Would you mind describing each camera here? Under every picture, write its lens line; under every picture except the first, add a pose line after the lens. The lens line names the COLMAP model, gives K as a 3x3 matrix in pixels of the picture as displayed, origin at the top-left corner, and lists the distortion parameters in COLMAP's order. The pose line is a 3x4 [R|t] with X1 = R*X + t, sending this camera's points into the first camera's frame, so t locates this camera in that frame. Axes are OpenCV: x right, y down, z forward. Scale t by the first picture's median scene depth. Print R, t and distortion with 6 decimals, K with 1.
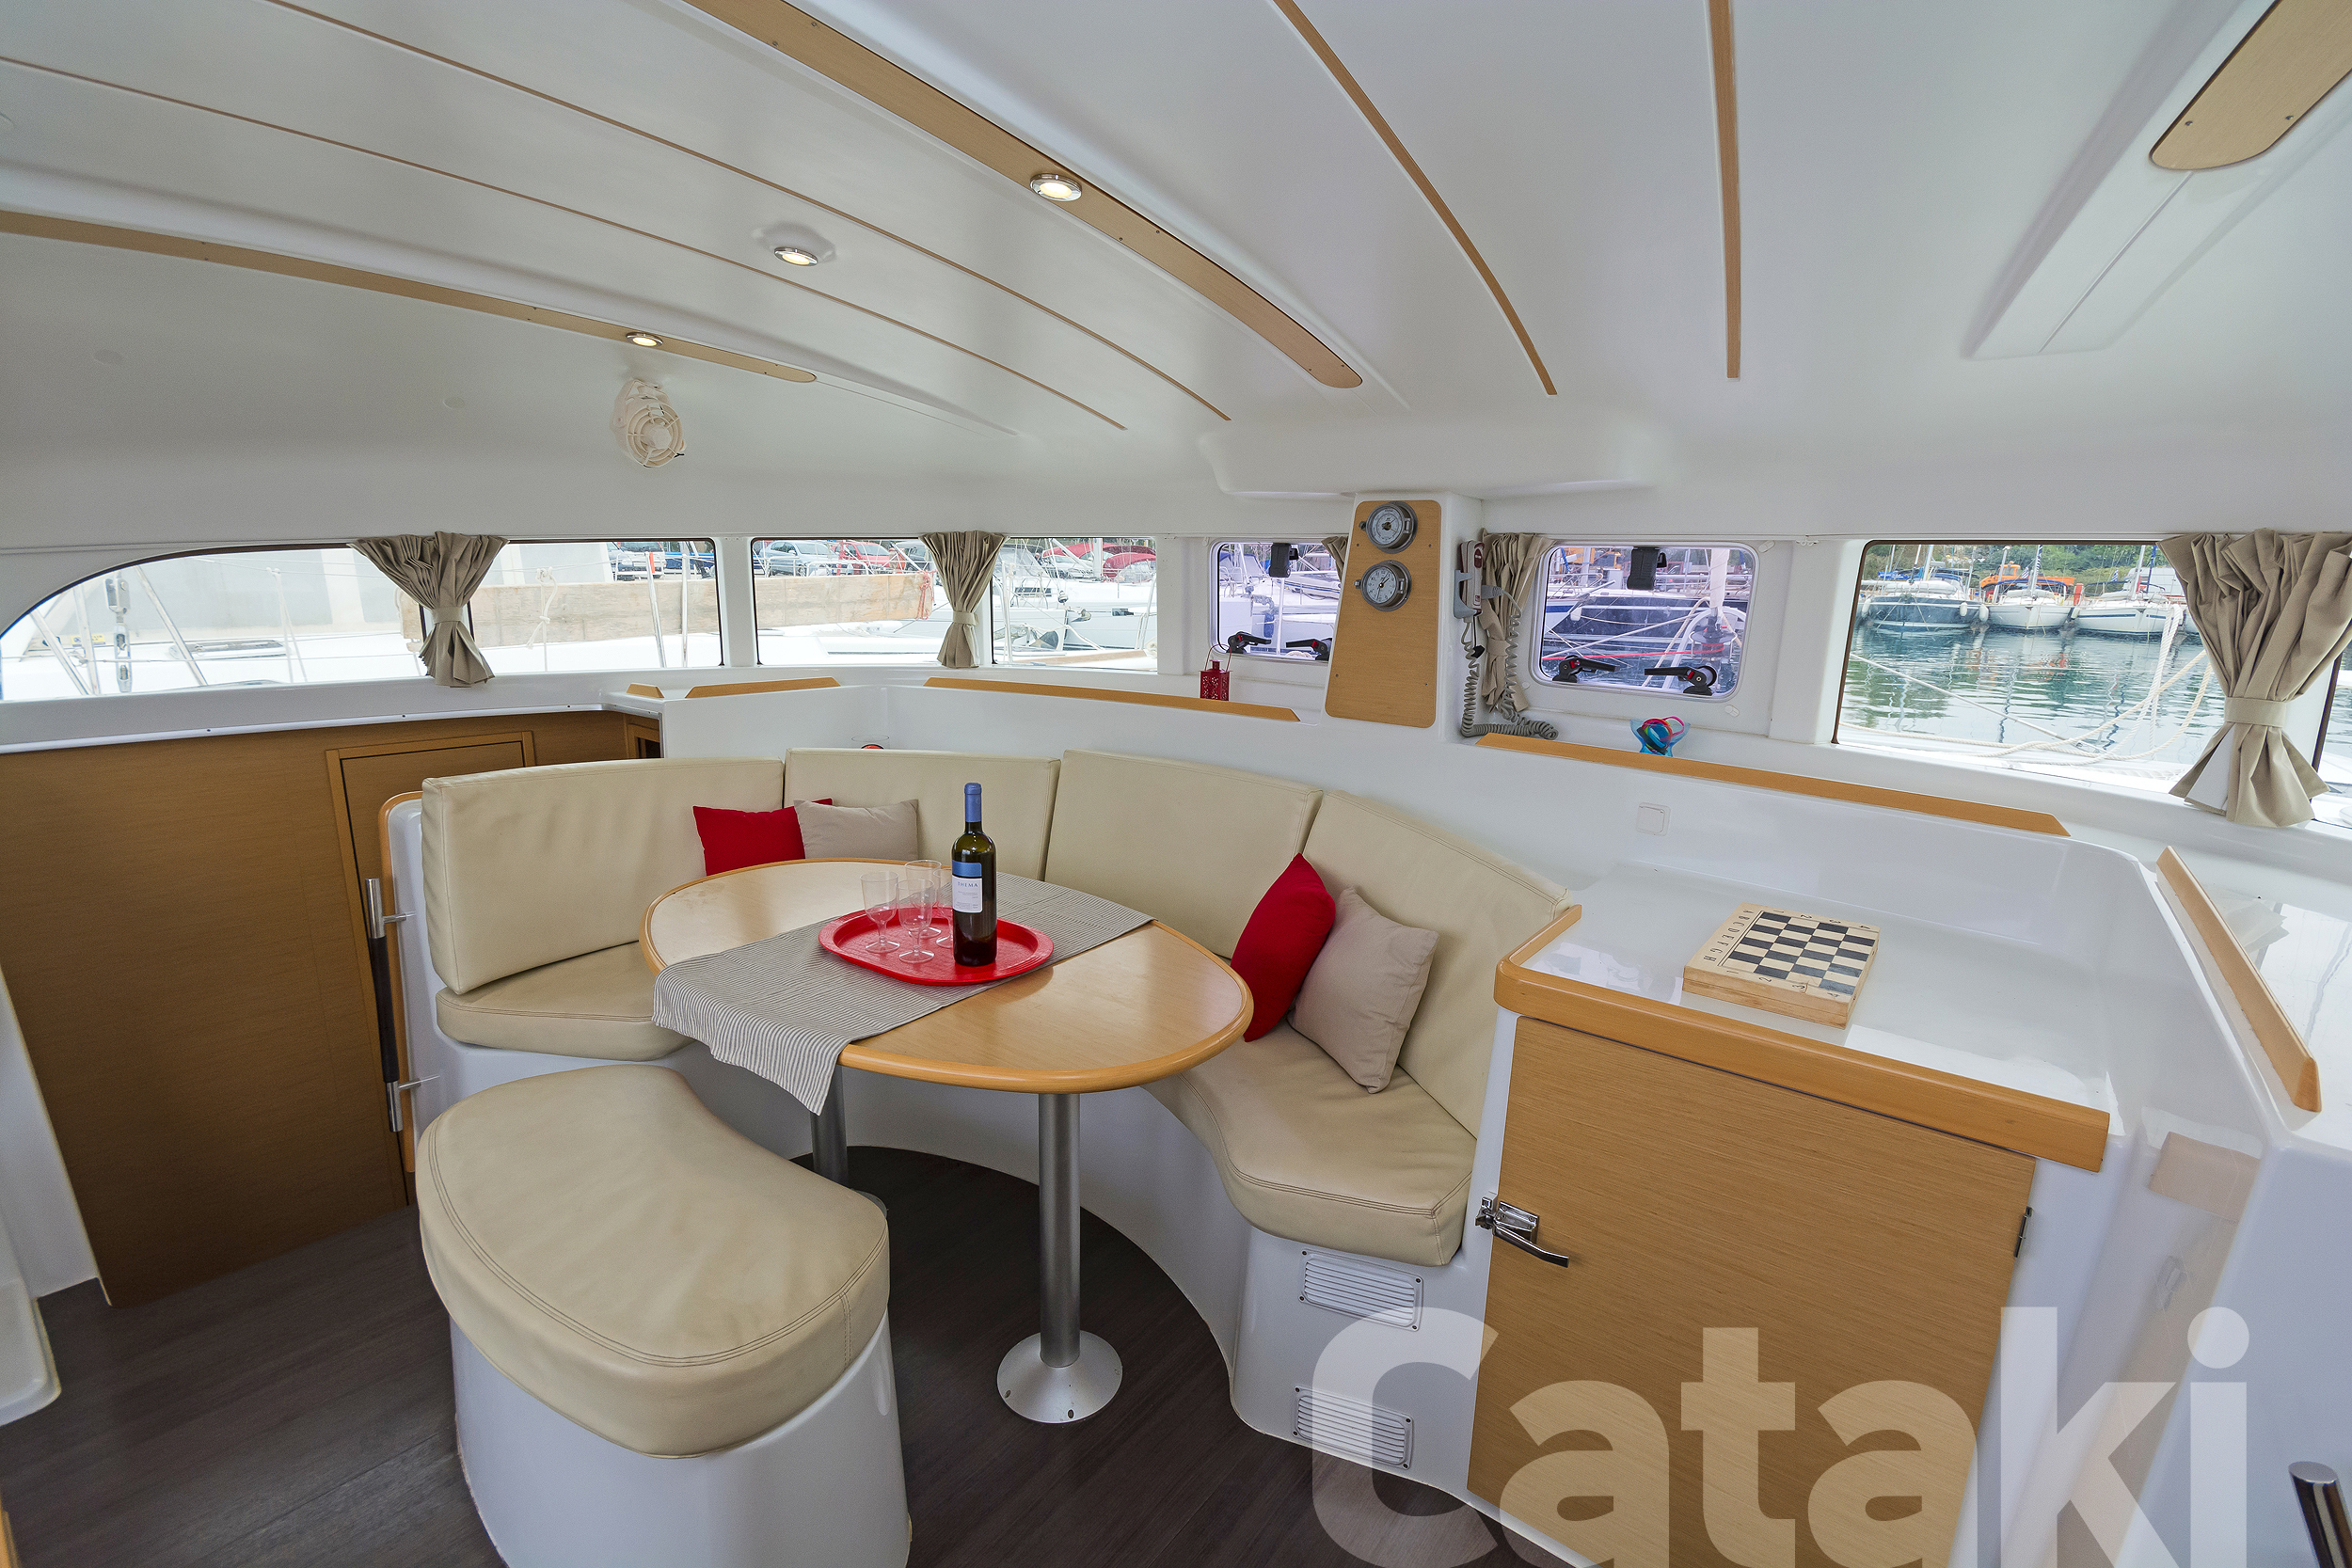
lens RADIAL K [[1040.3, 0, 1176.0], [0, 1040.3, 784.0], [0, 0, 1]] dist [0.016439, -0.012671]
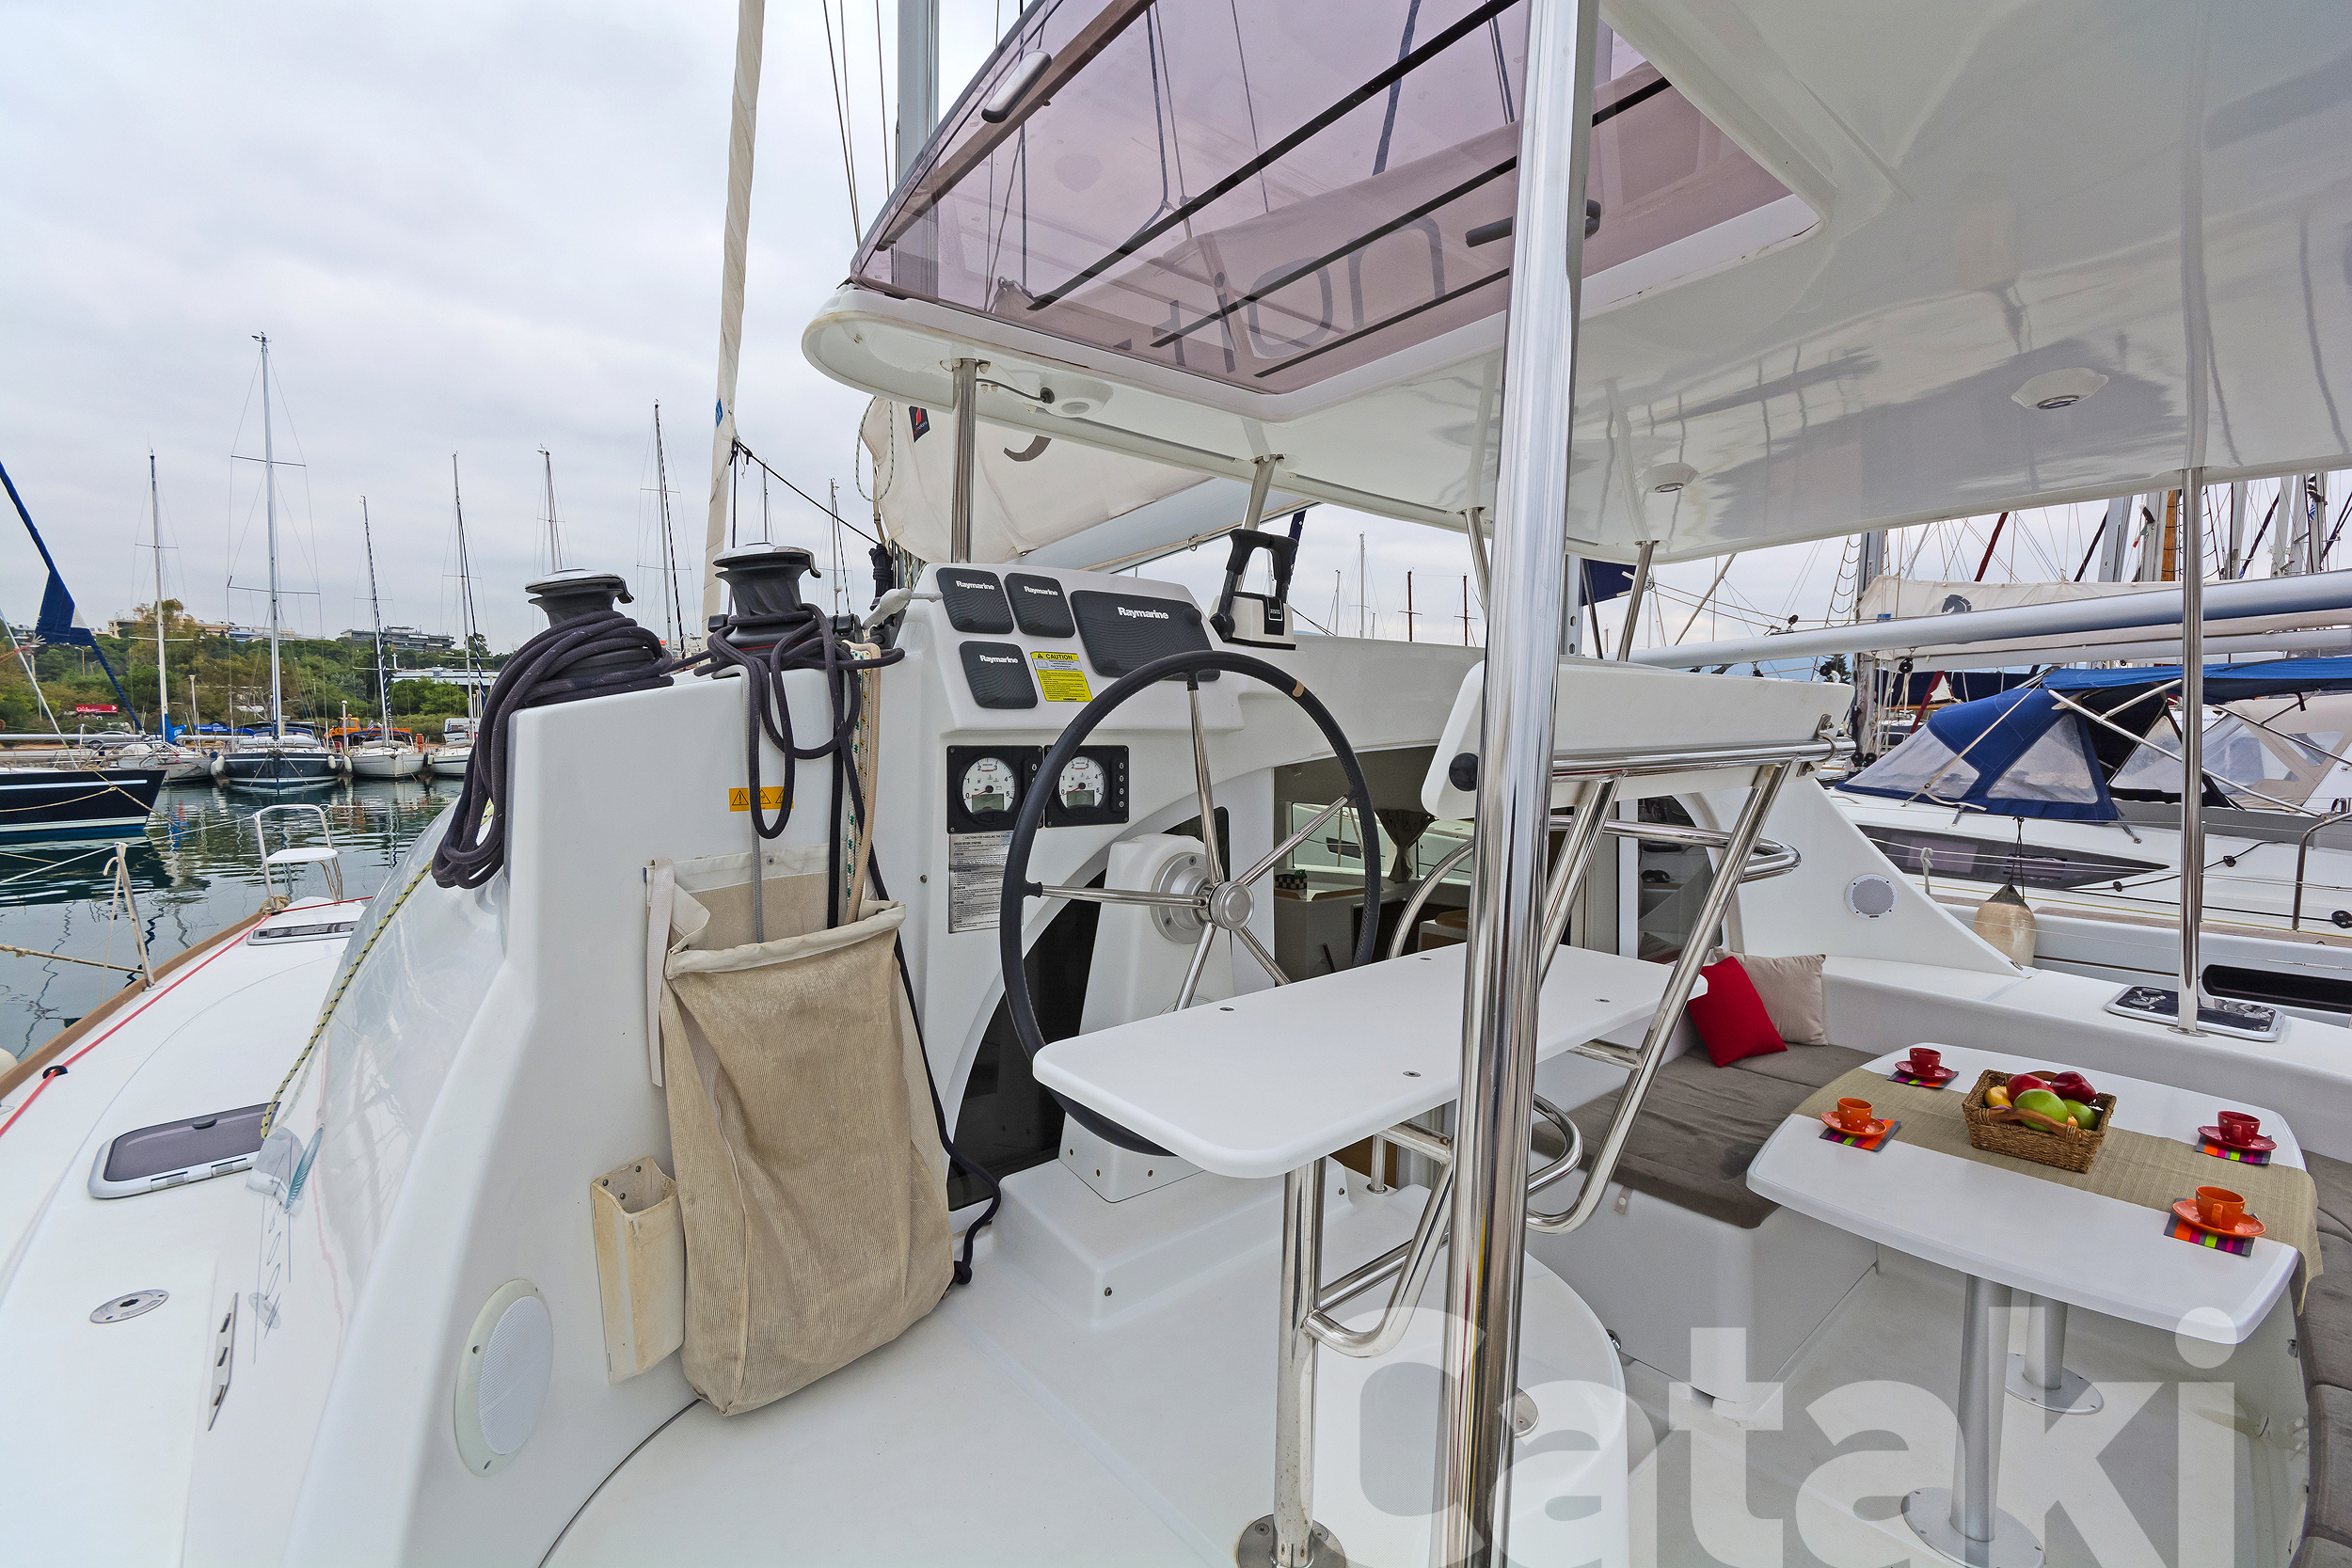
lens RADIAL K [[1025.8, 0, 1176.0], [0, 1025.8, 784.0], [0, 0, 1]] dist [0.031287, -0.018160]
pose [[0.182386, -0.080081, 0.979960, -1.631716], [0.207774, 0.977309, 0.041194, -0.252155], [-0.961023, 0.196098, 0.194887, 0.099792]]
